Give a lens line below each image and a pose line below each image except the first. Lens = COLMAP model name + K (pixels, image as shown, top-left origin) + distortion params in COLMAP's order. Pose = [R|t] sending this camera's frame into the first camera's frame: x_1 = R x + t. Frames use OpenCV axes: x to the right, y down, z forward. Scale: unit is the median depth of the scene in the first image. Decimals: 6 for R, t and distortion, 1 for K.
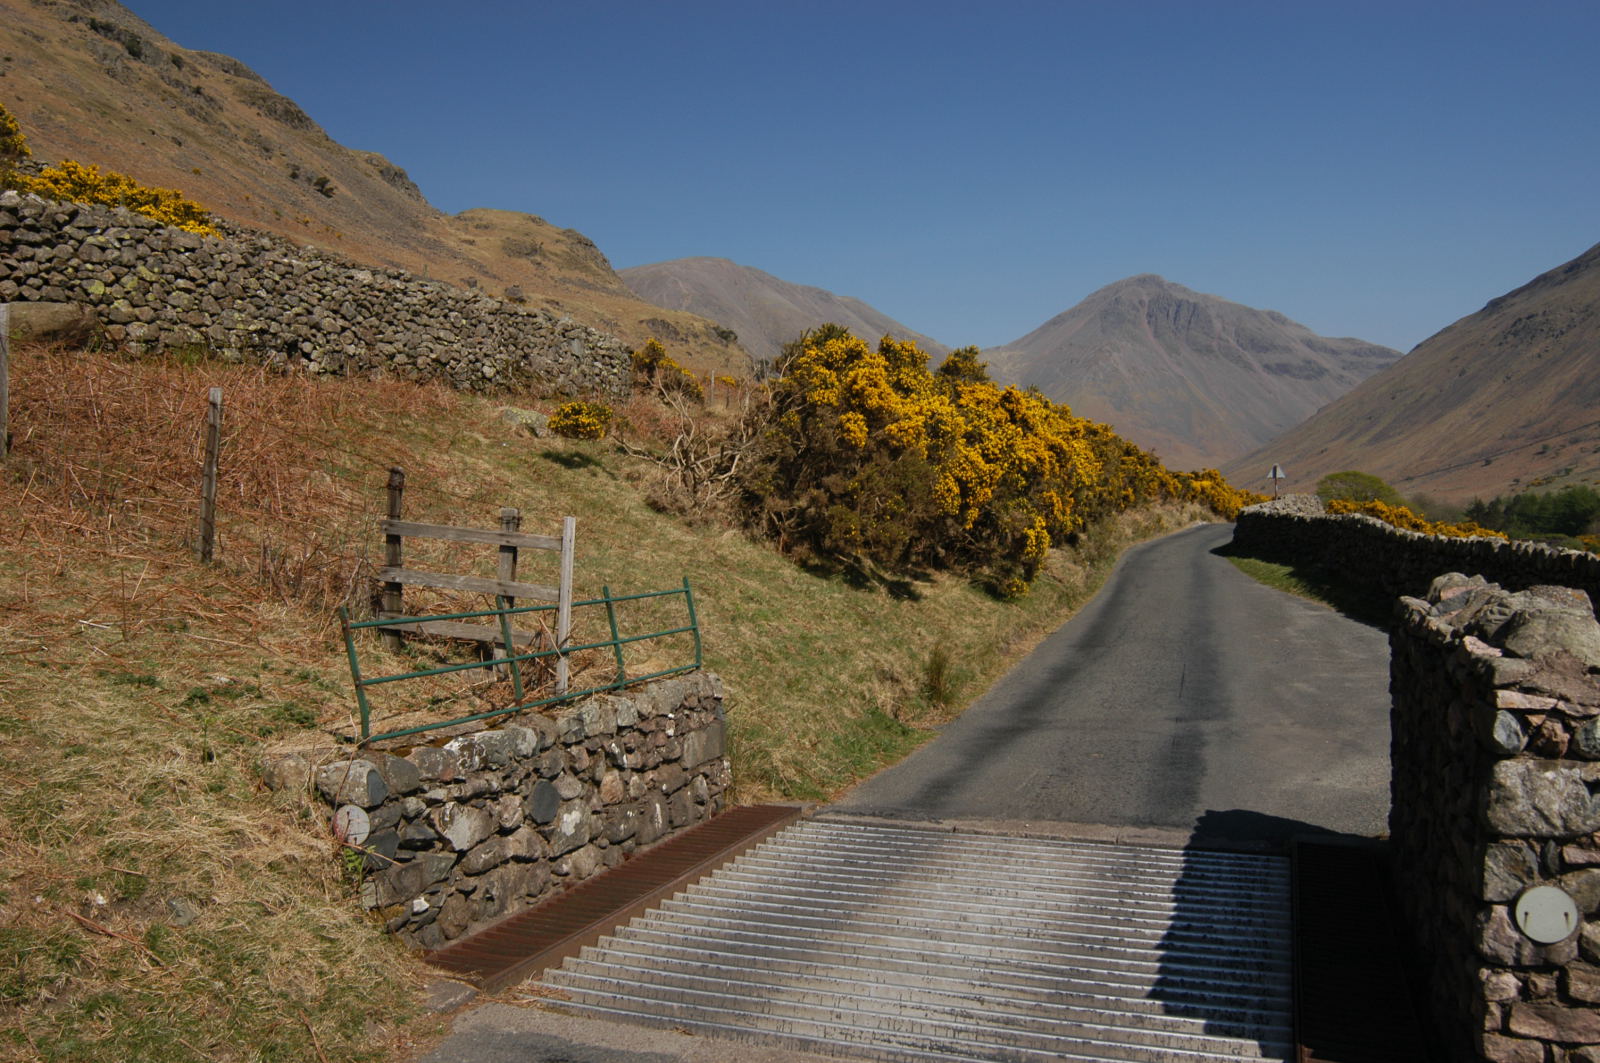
lens RADIAL K [[1258.4, 0, 805.4], [0, 1258.4, 547.2], [0, 0, 1]] dist [-0.111783, 0.066060]
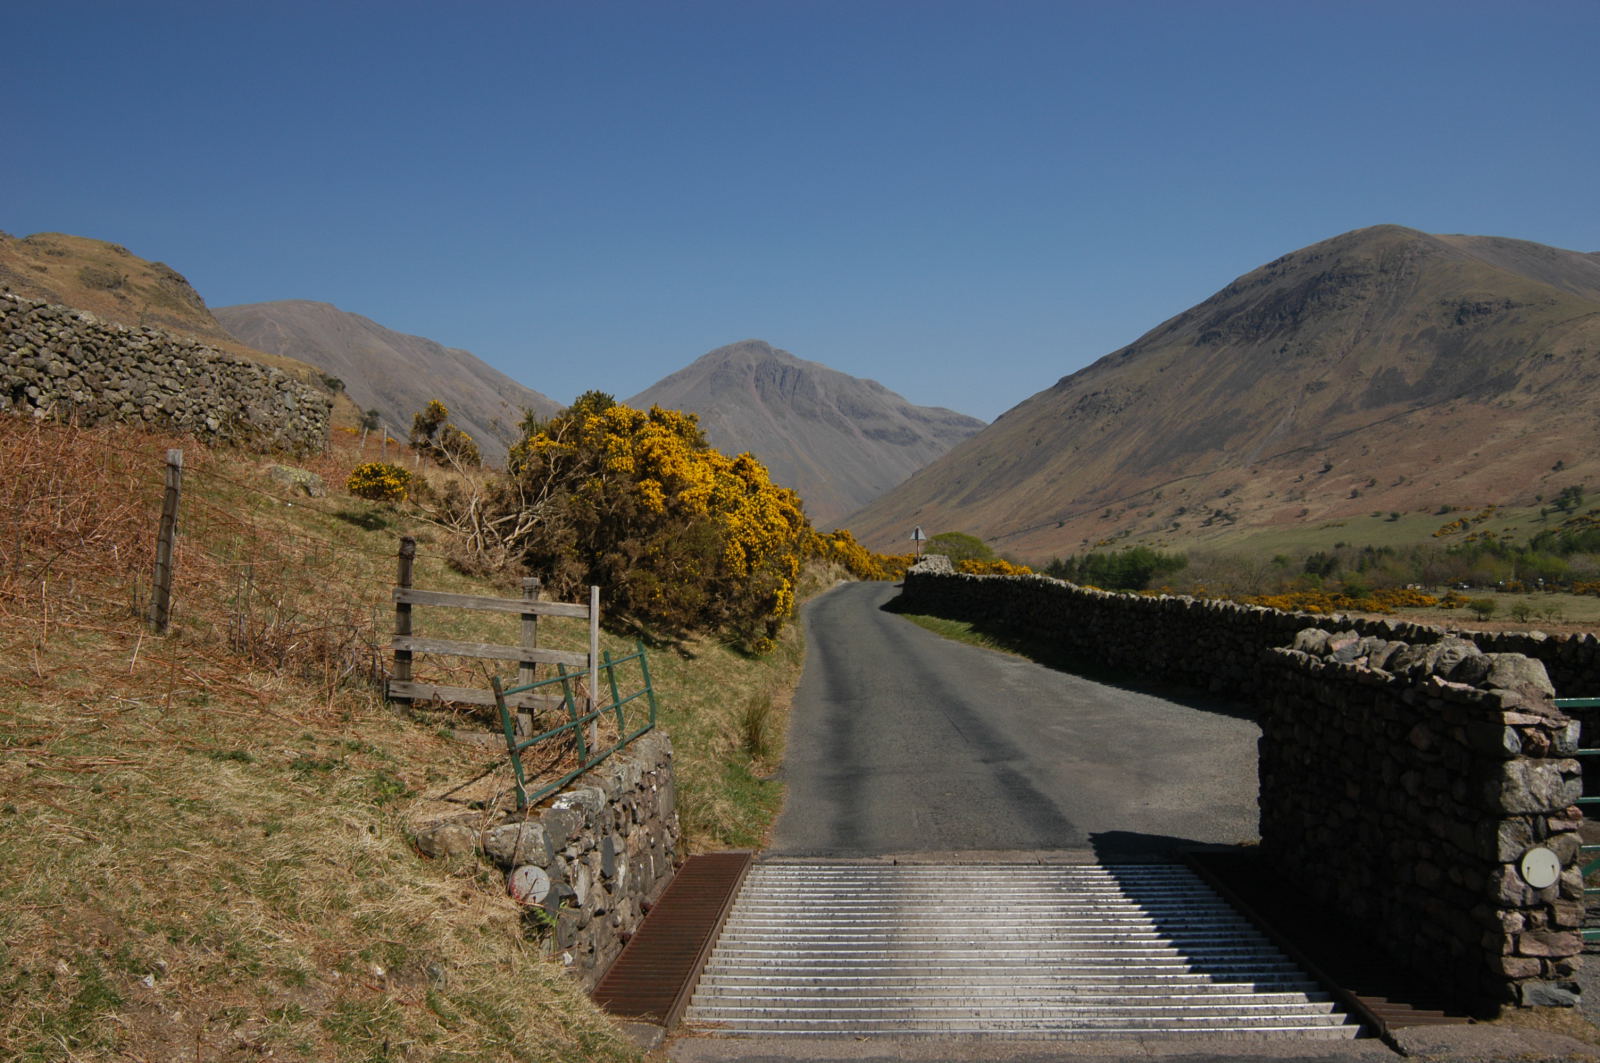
lens RADIAL K [[1256.4, 0, 806.7], [0, 1256.4, 551.2], [0, 0, 1]] dist [-0.114403, 0.068632]
pose [[0.952641, 0.006937, 0.304017, -0.132039], [0.005987, 0.999118, -0.041556, -0.003340], [-0.304037, 0.041408, 0.951760, -0.023087]]
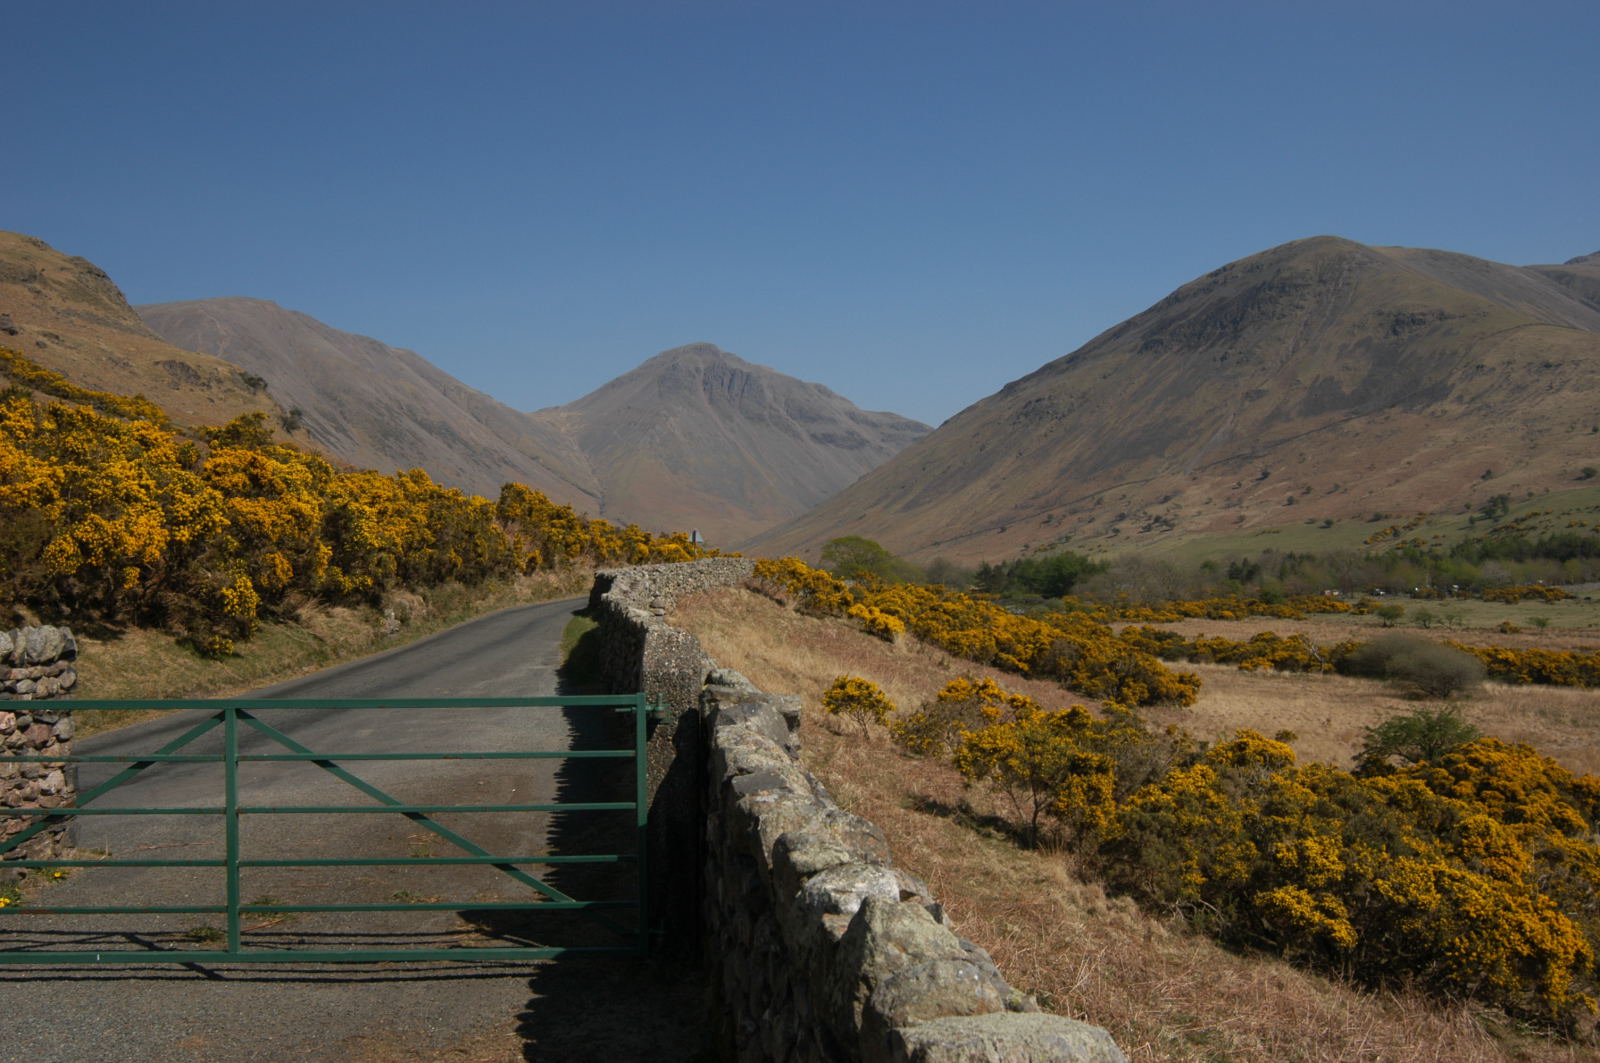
lens RADIAL K [[1257.4, 0, 805.3], [0, 1257.4, 547.8], [0, 0, 1]] dist [-0.112282, 0.065966]
pose [[0.939476, 0.014019, 0.342329, 0.301936], [0.002273, 0.998886, -0.047144, 0.001078], [-0.342609, 0.045069, 0.938397, -0.138833]]
